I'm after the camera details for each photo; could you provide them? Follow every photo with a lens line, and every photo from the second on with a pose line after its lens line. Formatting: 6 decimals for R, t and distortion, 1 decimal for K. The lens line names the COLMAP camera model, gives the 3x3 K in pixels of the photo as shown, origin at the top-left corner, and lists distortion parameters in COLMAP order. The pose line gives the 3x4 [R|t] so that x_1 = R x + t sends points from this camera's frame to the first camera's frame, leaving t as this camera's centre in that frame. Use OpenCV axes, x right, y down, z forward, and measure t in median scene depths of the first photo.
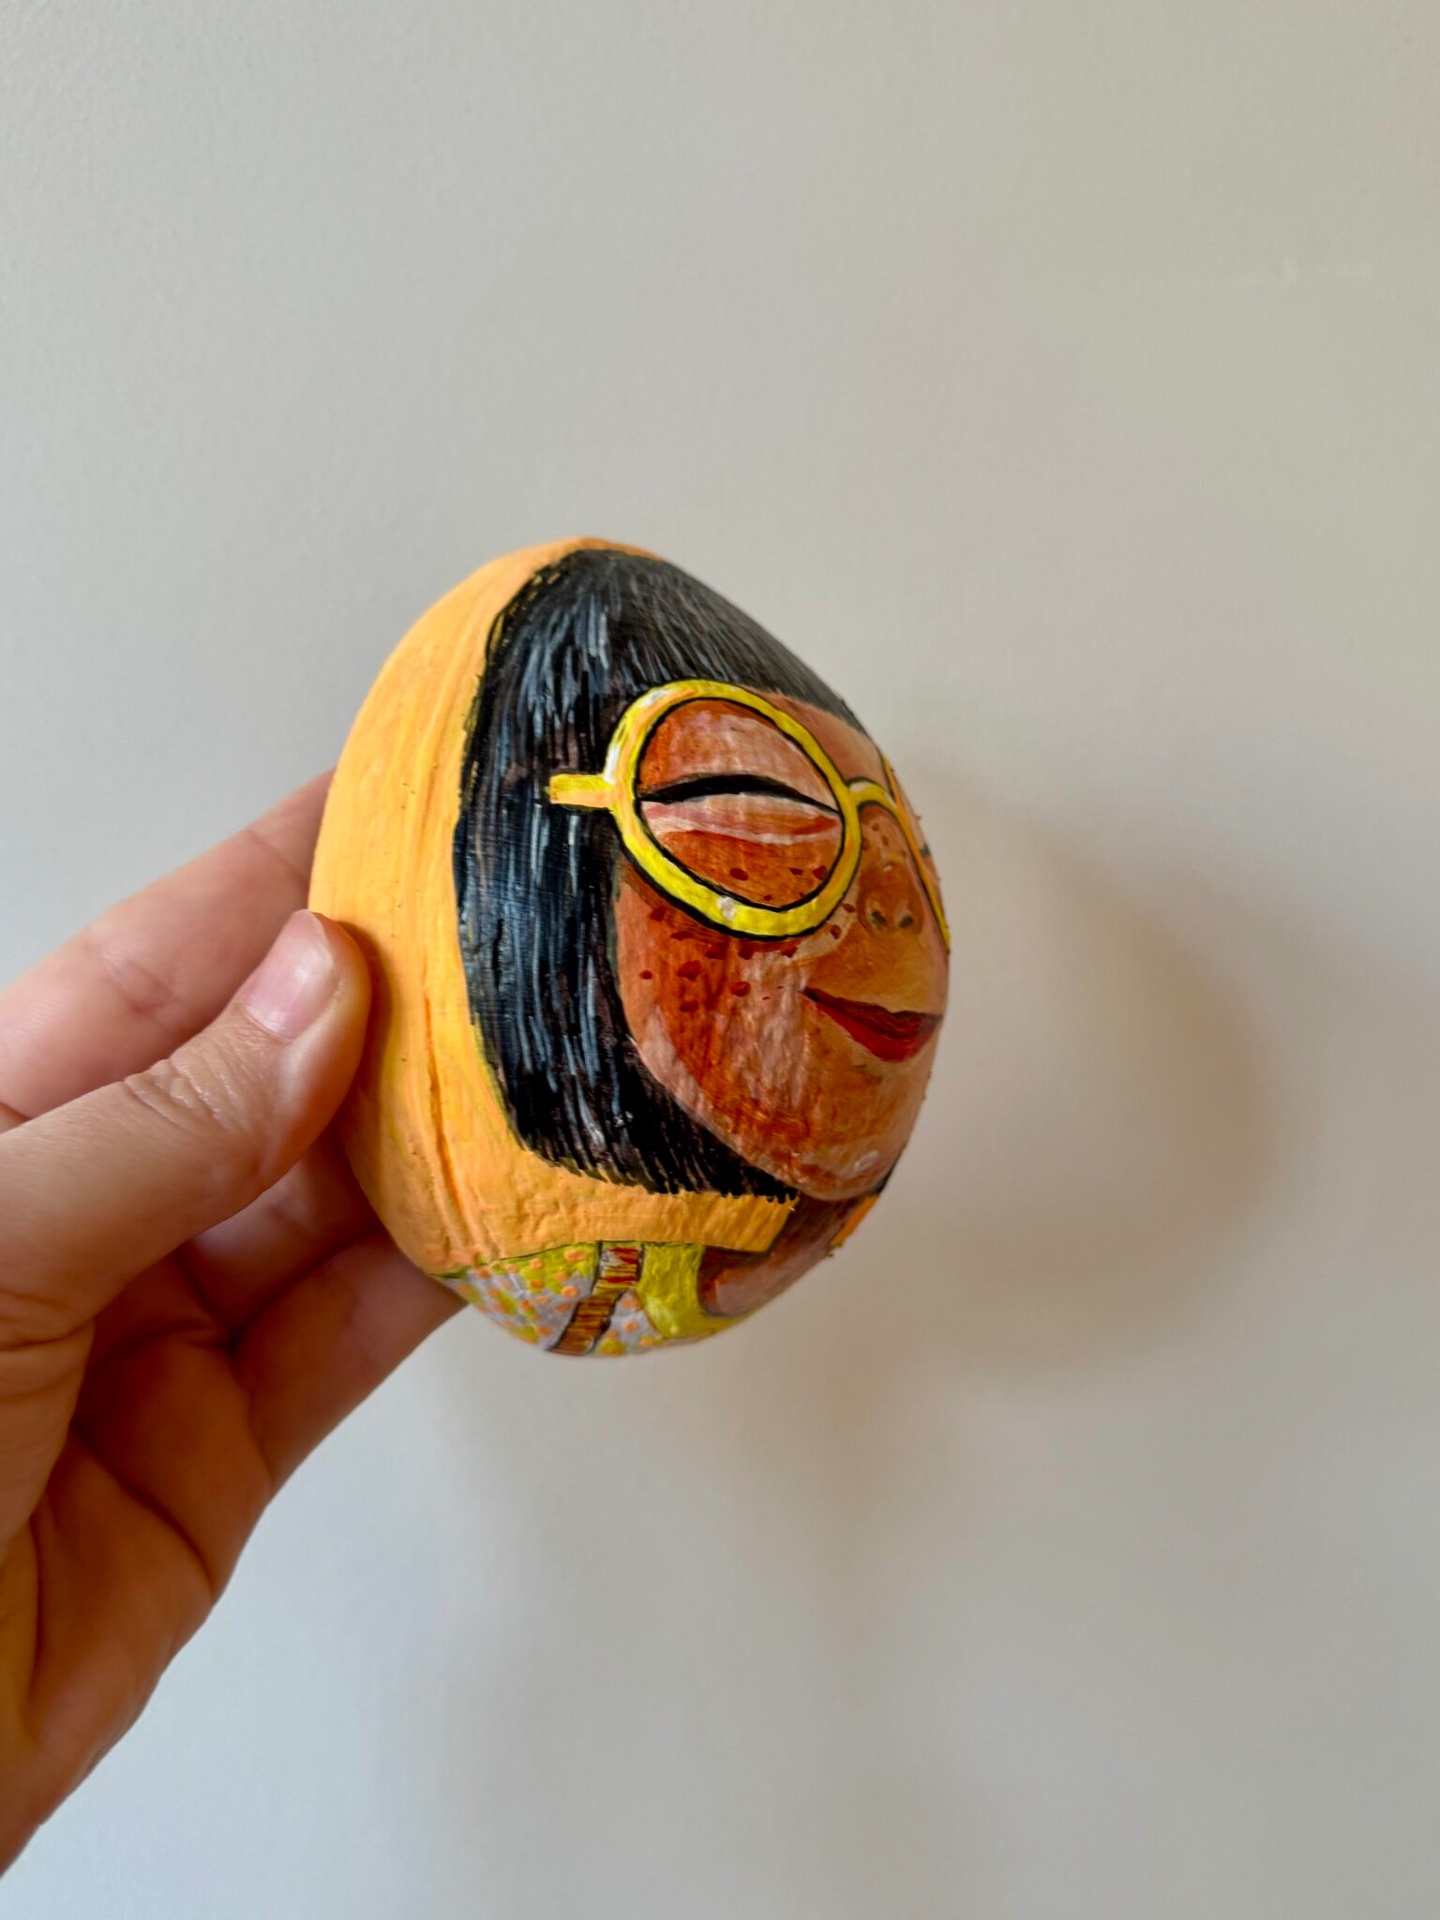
lens RADIAL K [[1681.7, 0, 720.0], [0, 1681.7, 960.0], [0, 0, 1]] dist [0.117200, -0.005190]
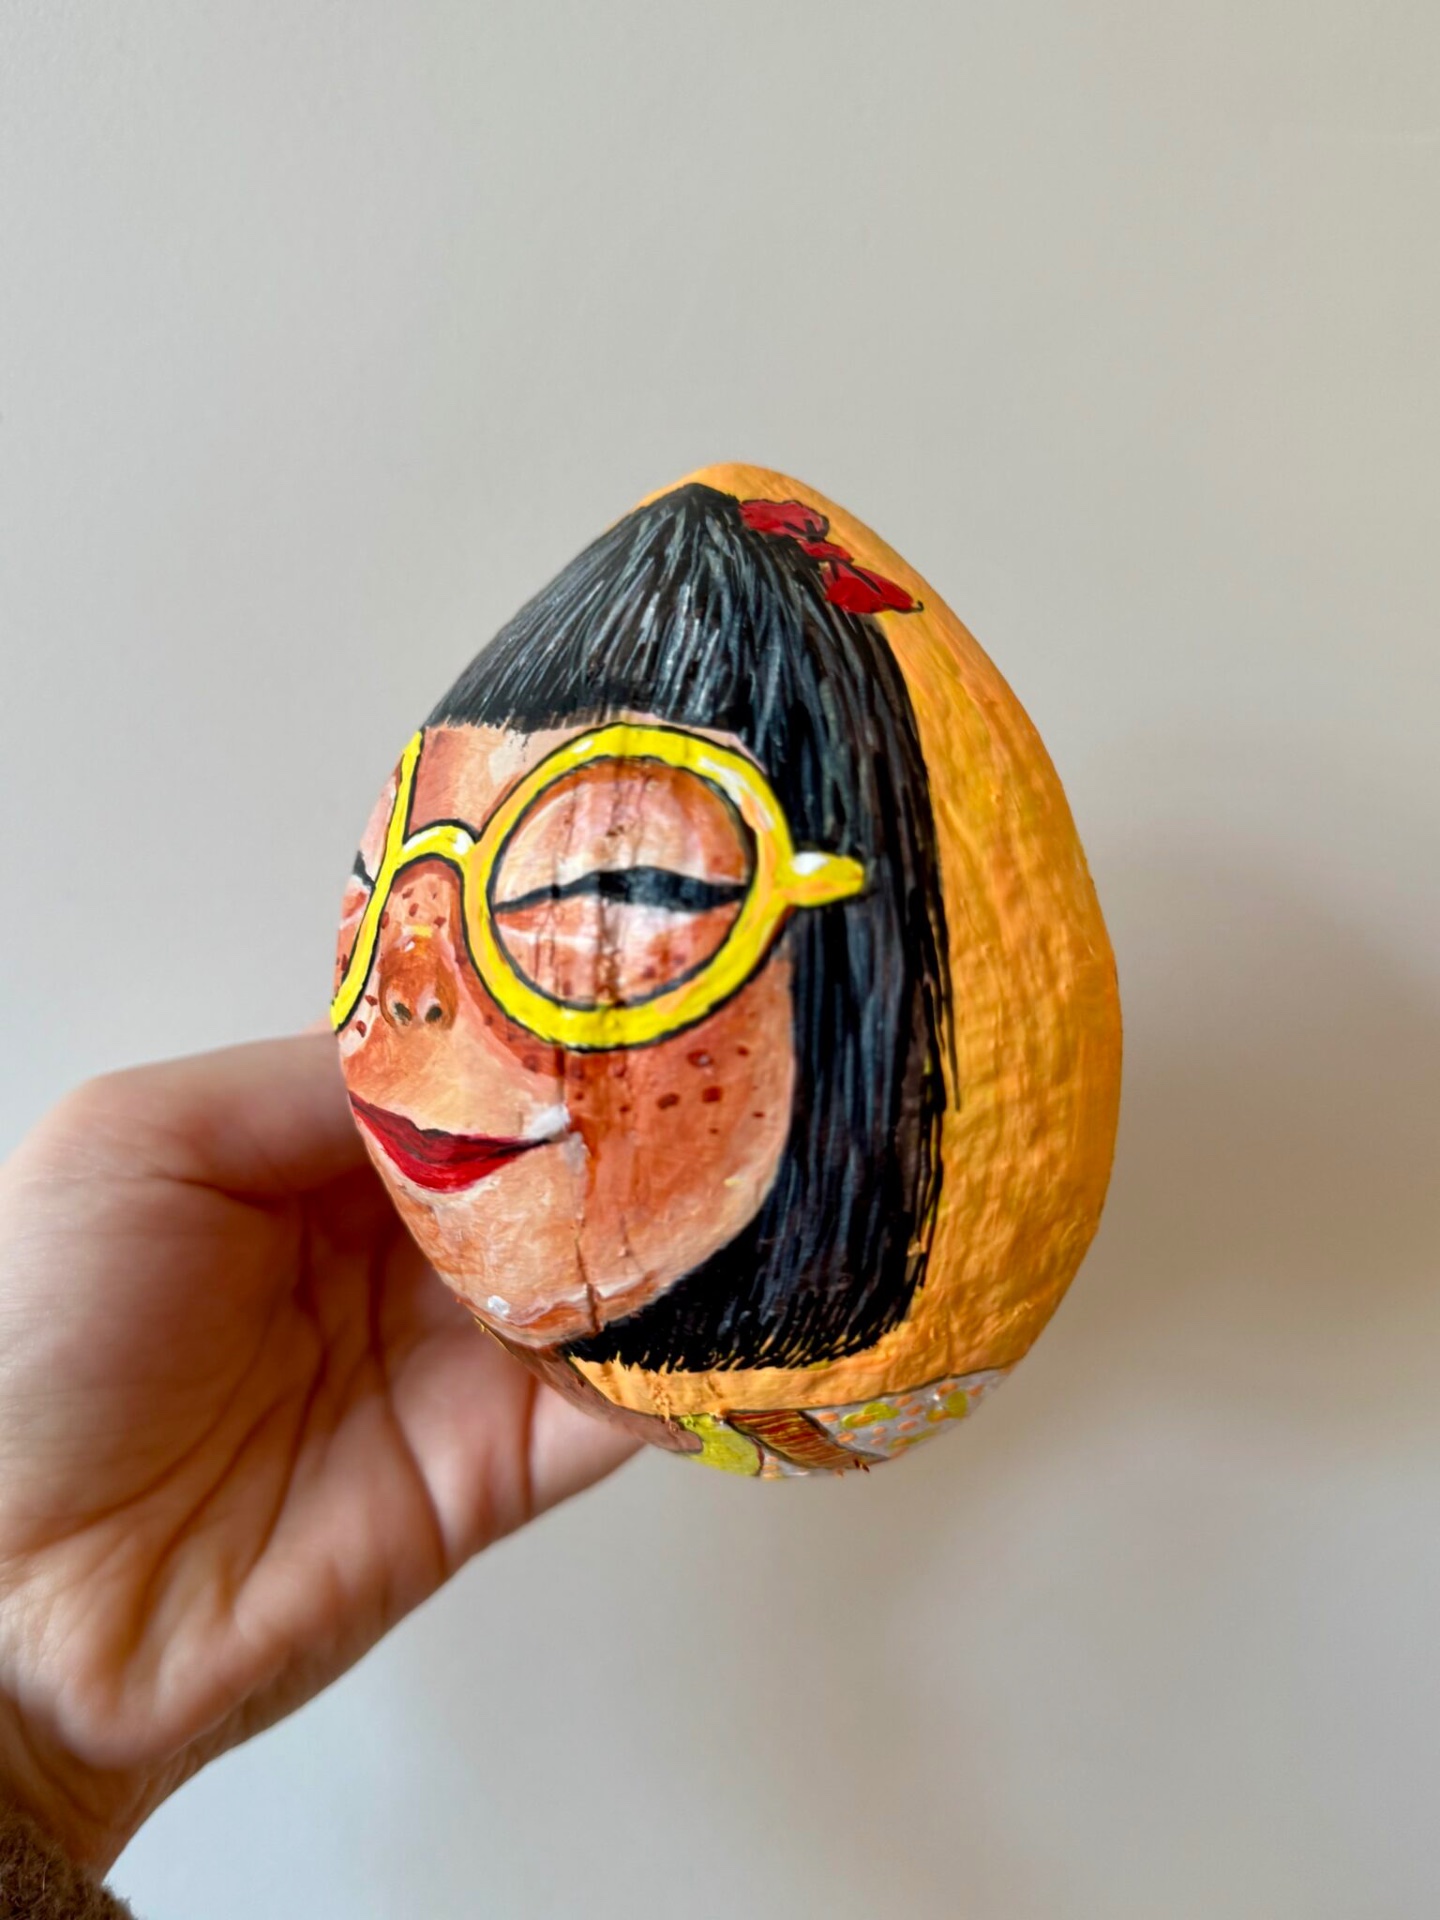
lens RADIAL K [[1681.7, 0, 720.0], [0, 1681.7, 960.0], [0, 0, 1]] dist [0.117200, -0.005190]
pose [[-0.234308, 0.100417, -0.966962, 0.877736], [0.135605, 0.988303, 0.069774, -0.088664], [0.962658, -0.114776, -0.245184, 1.416987]]
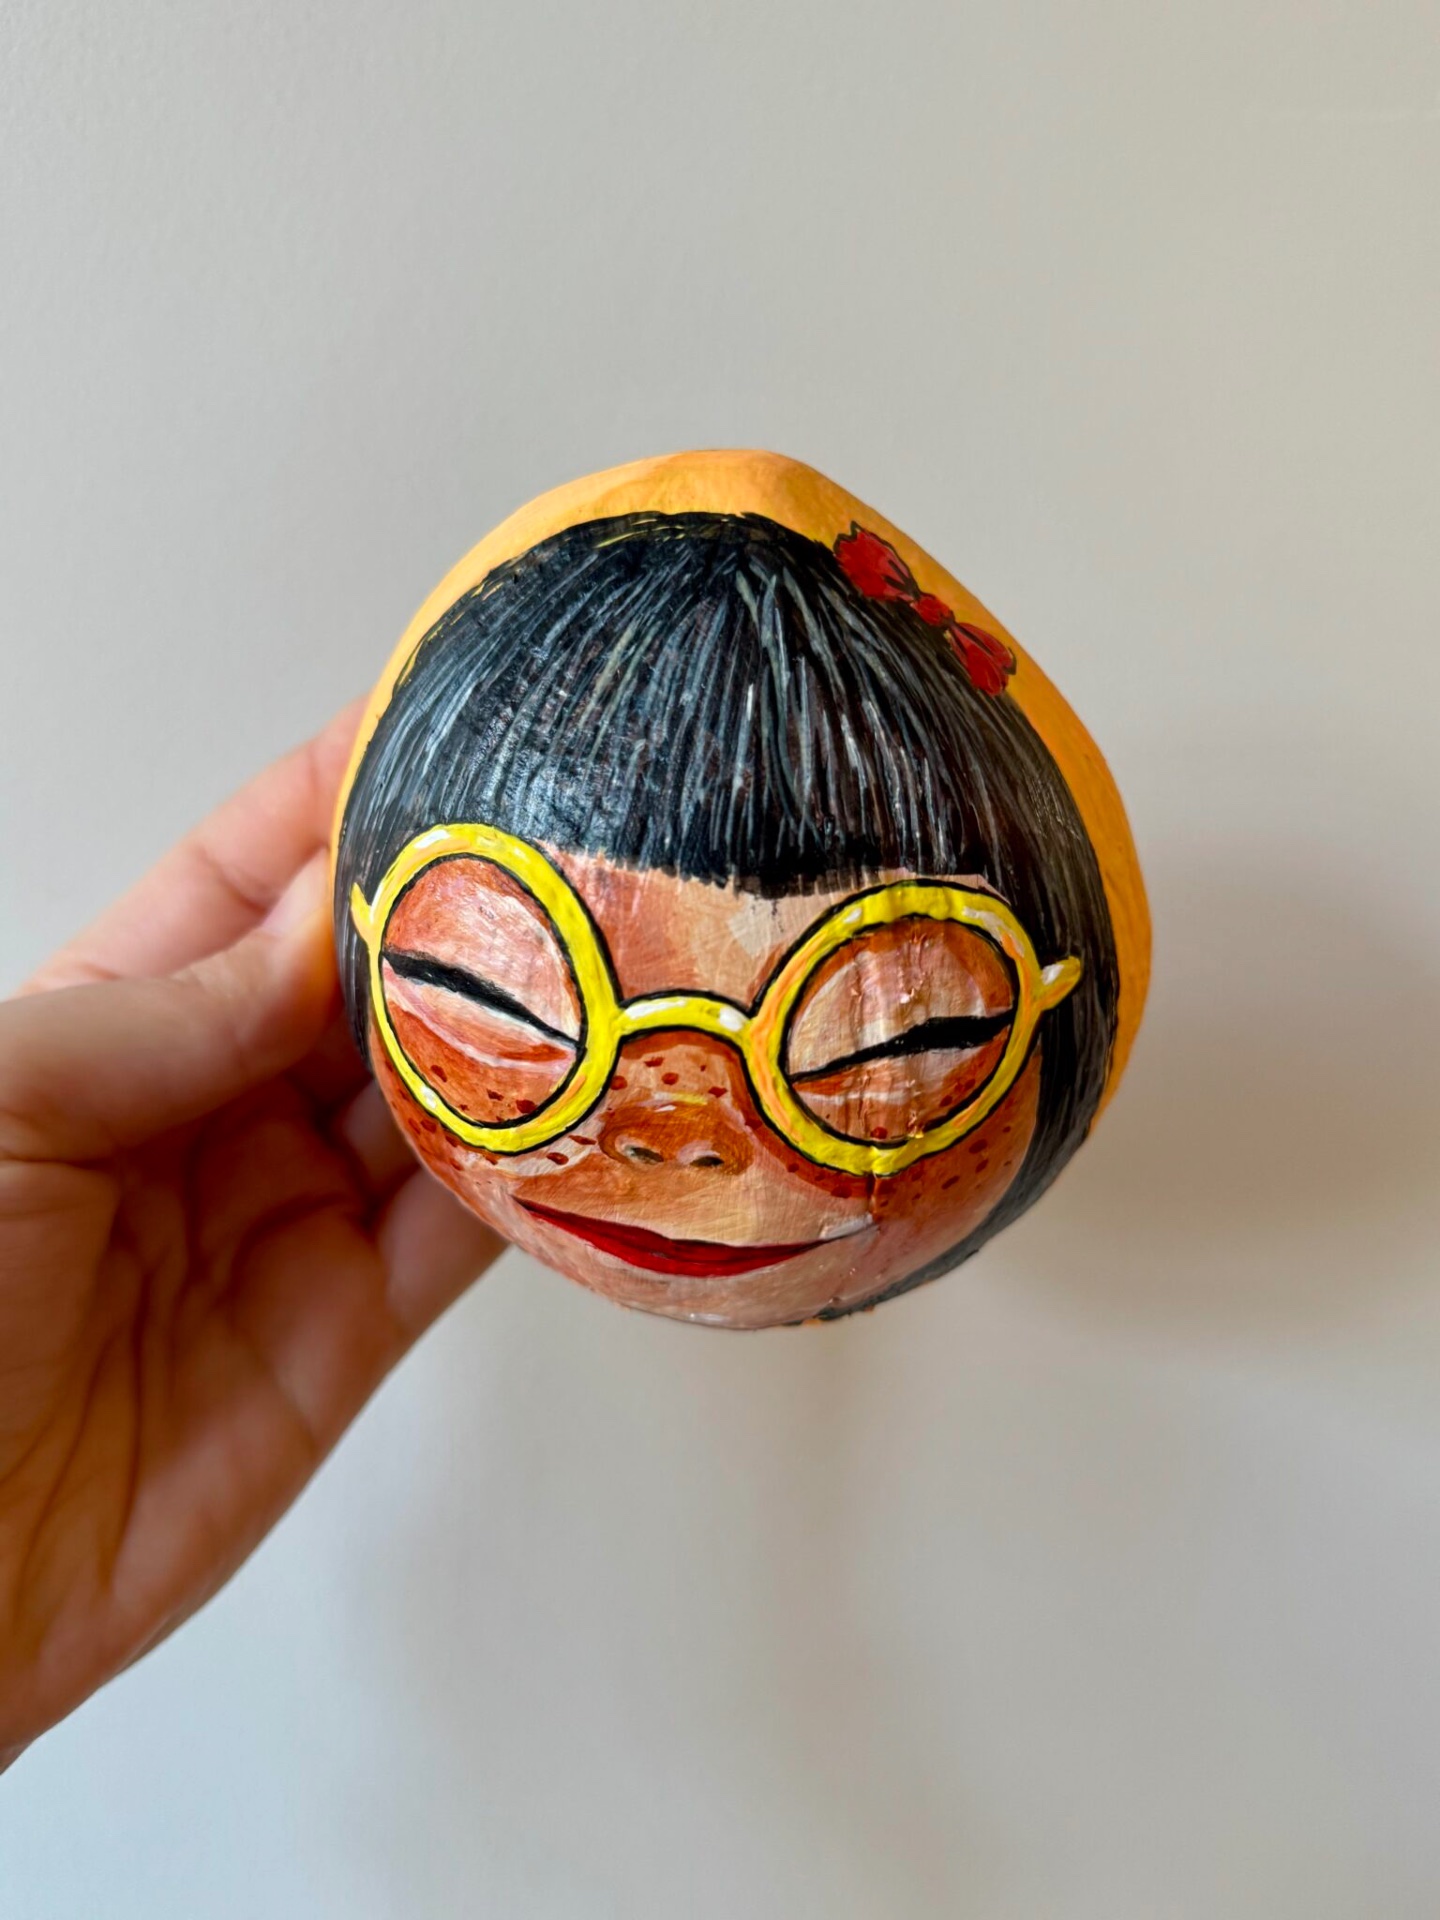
lens RADIAL K [[1681.7, 0, 720.0], [0, 1681.7, 960.0], [0, 0, 1]] dist [0.117200, -0.005190]
pose [[0.454954, 0.540561, -0.707680, 0.675543], [0.074045, 0.768971, 0.634980, -0.649475], [0.887431, -0.341287, 0.309821, 0.853163]]
